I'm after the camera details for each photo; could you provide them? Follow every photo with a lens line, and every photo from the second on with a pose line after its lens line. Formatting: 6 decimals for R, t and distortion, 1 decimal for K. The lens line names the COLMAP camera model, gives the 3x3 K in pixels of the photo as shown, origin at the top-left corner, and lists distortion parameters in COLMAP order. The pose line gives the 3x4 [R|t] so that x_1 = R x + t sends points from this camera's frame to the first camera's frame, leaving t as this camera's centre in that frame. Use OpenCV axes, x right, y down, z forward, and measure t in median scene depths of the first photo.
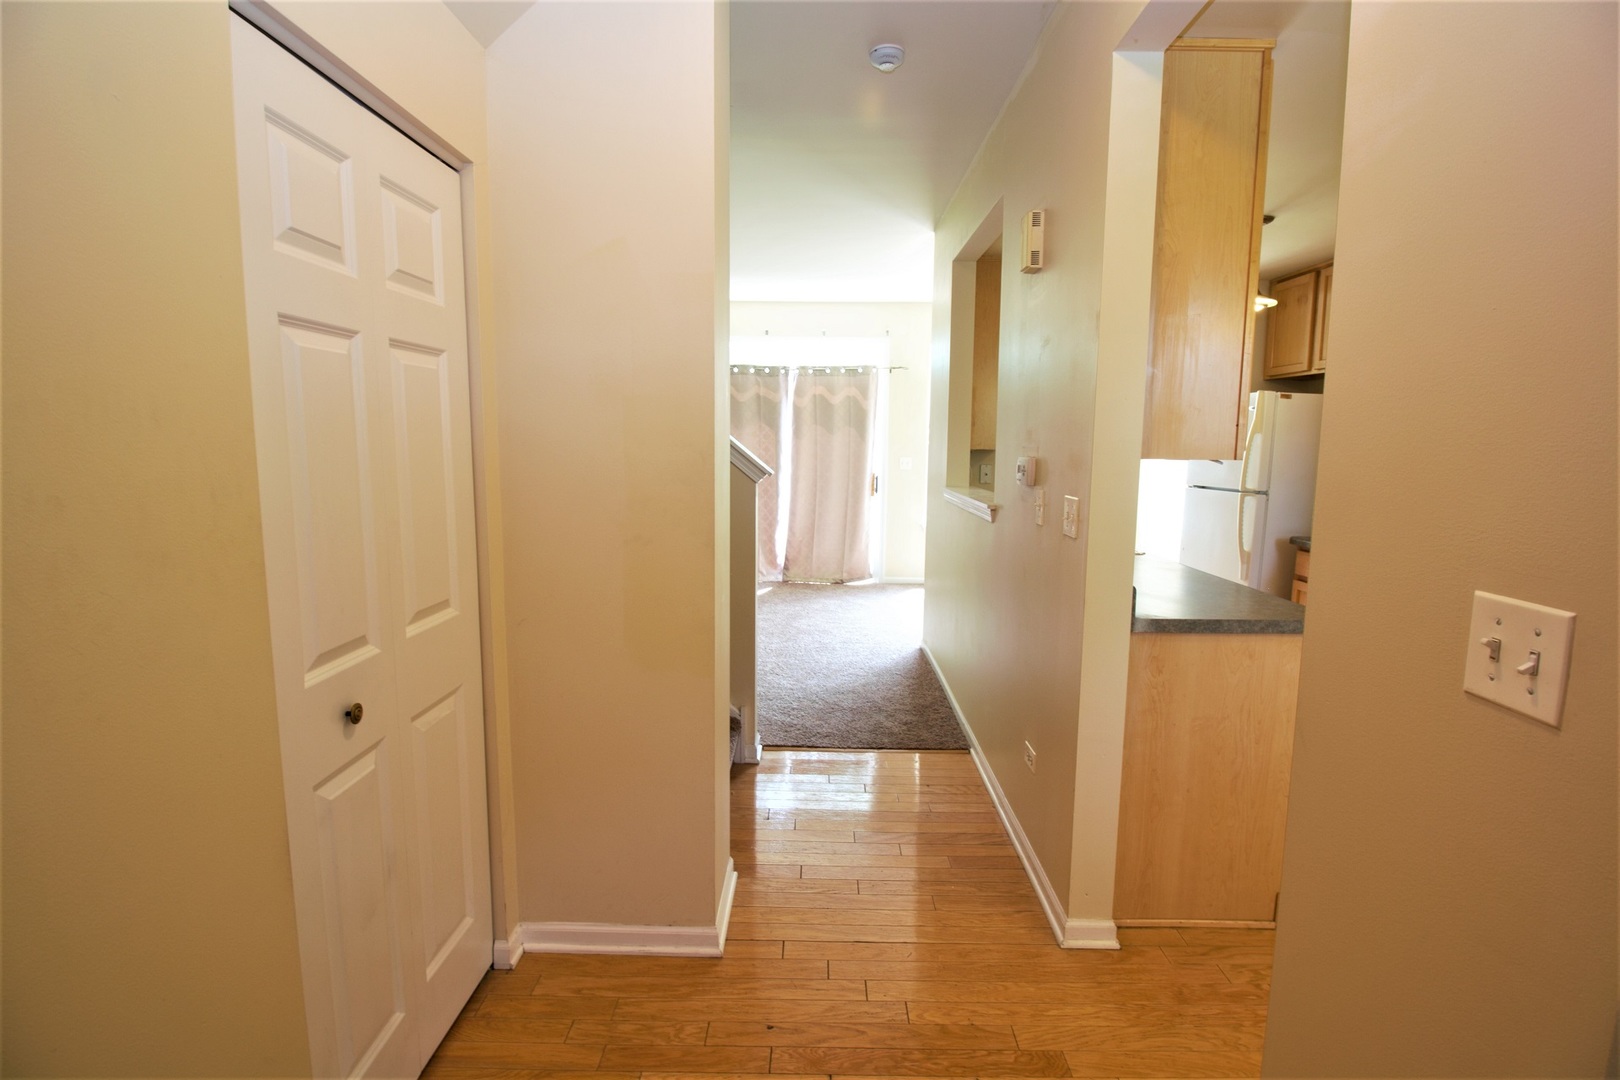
lens RADIAL K [[750.5, 0, 811.1], [0, 750.5, 530.4], [0, 0, 1]] dist [-0.008106, -0.004498]
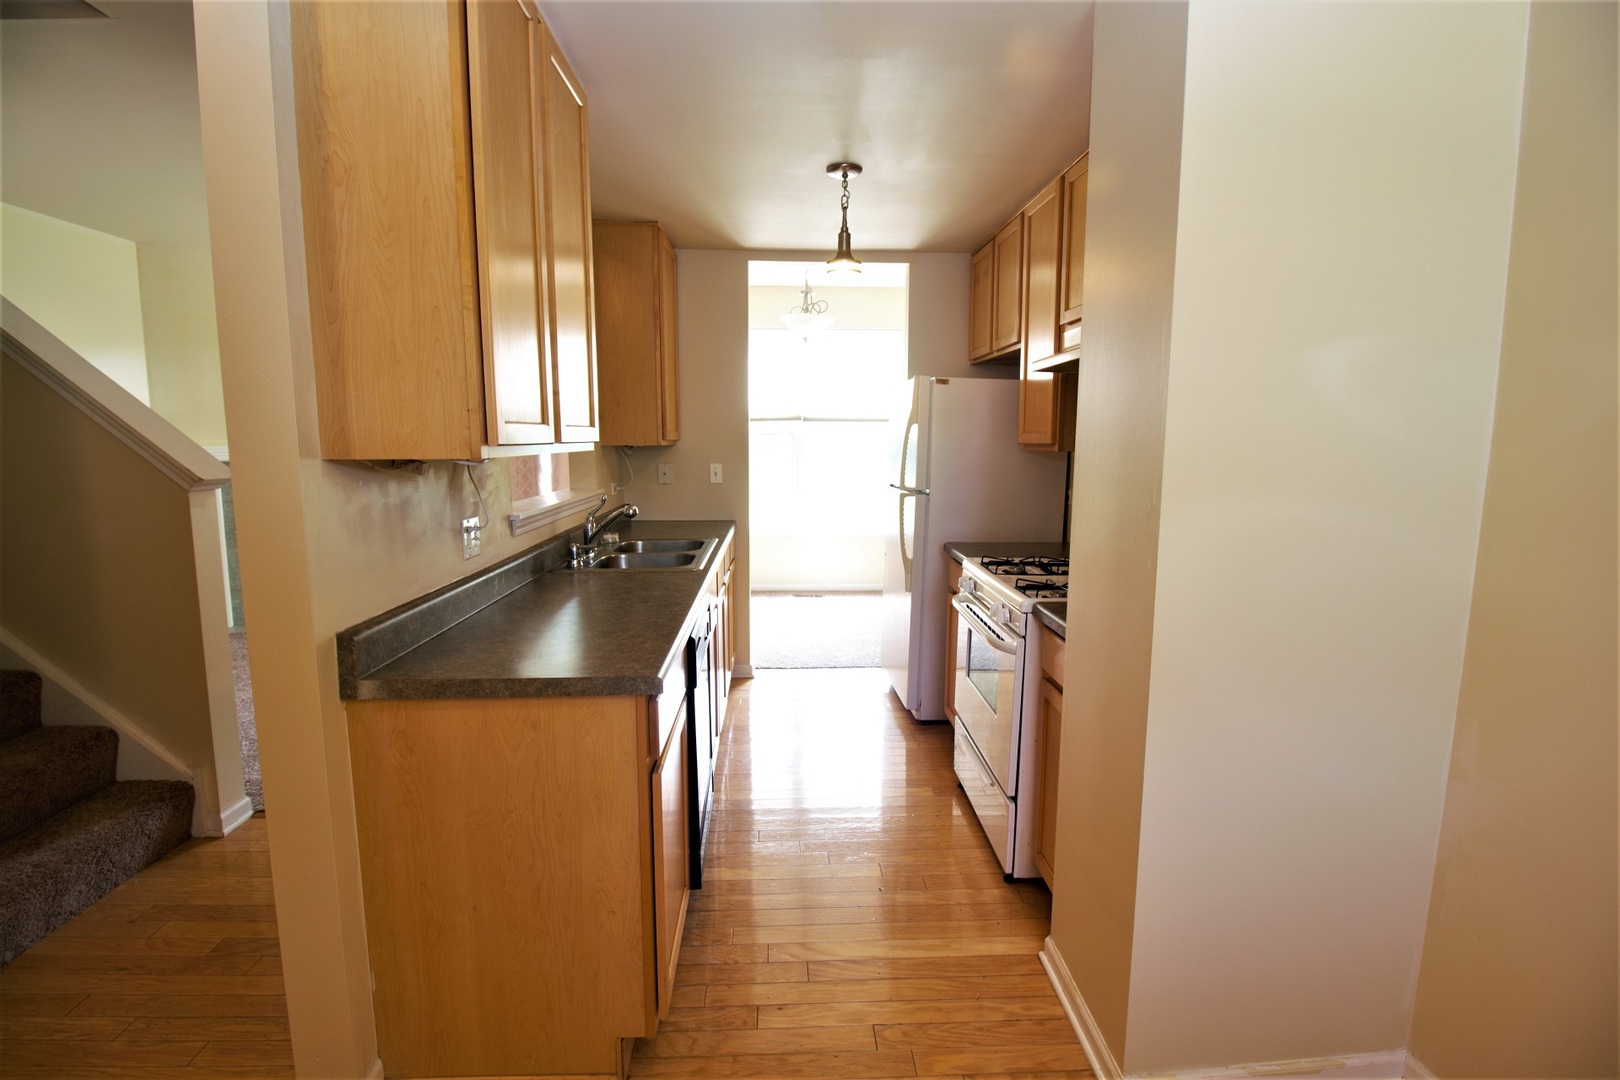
lens RADIAL K [[750.5, 0, 816.2], [0, 750.5, 534.3], [0, 0, 1]] dist [-0.008106, -0.004498]
pose [[0.997965, -0.015396, 0.061870, 0.425479], [0.014785, 0.999837, 0.010330, -0.012108], [-0.062019, -0.009395, 0.998031, 0.132568]]
